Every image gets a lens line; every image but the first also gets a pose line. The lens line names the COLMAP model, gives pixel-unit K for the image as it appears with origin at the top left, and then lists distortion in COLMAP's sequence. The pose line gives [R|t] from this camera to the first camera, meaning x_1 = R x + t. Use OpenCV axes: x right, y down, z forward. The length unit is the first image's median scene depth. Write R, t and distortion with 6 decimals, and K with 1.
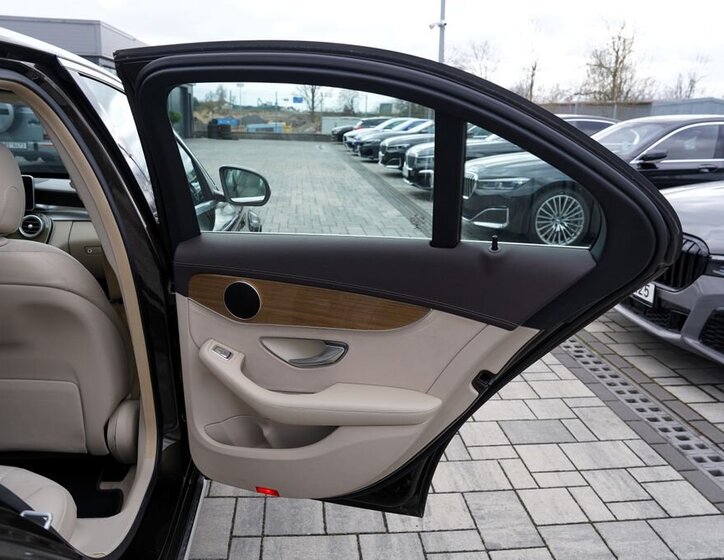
lens RADIAL K [[574.6, 0, 362.0], [0, 574.6, 280.0], [0, 0, 1]] dist [-0.097608, 0.070553]
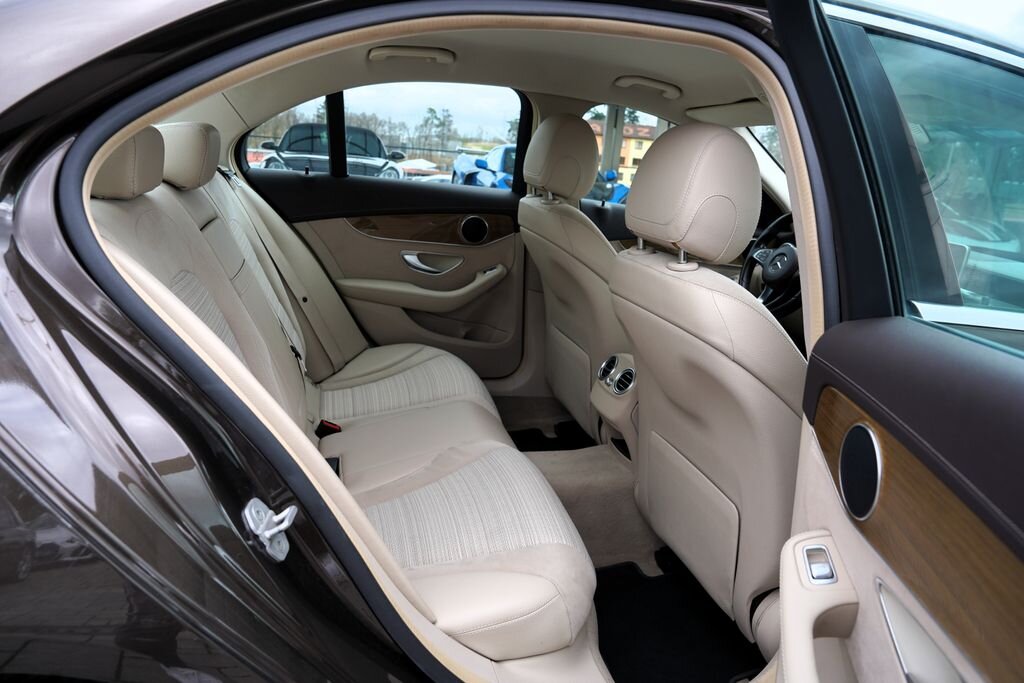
lens RADIAL K [[703.1, 0, 512.0], [0, 703.1, 341.5], [0, 0, 1]] dist [-0.118933, 0.105924]
pose [[0.162139, 0.227542, -0.960175, 0.029304], [-0.338922, 0.926696, 0.162376, -0.006648], [0.926738, 0.299097, 0.227373, 0.084251]]
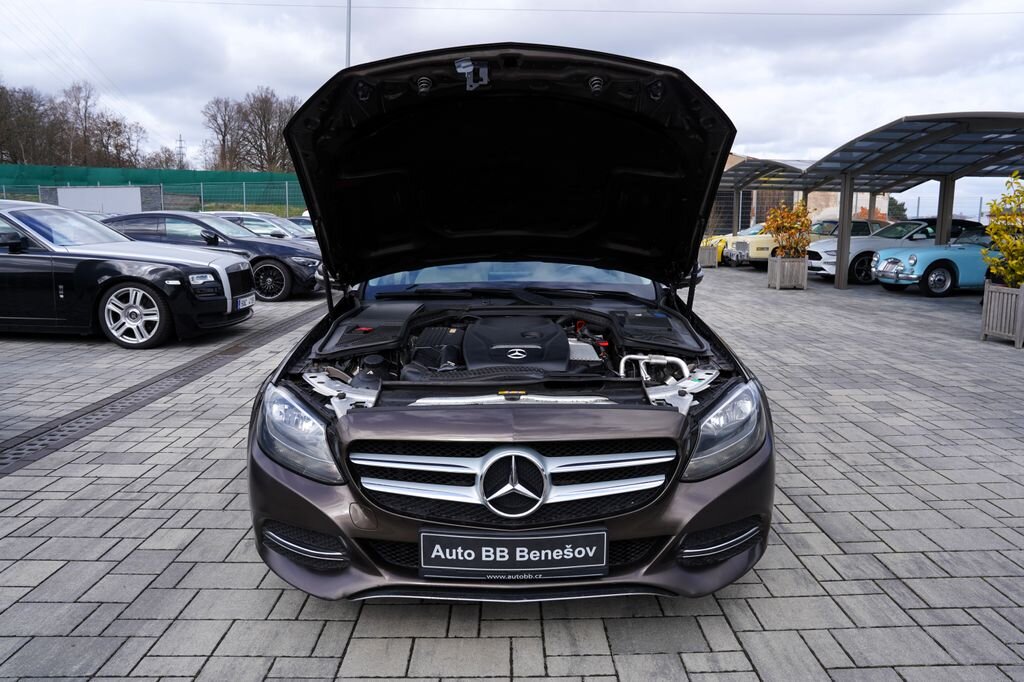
lens RADIAL K [[703.1, 0, 514.8], [0, 703.1, 333.3], [0, 0, 1]] dist [-0.106337, 0.083291]
pose [[-0.994420, -0.056694, 0.088966, -0.191296], [-0.014742, 0.909725, 0.414950, -0.177248], [-0.104460, 0.411323, -0.905484, 0.609295]]
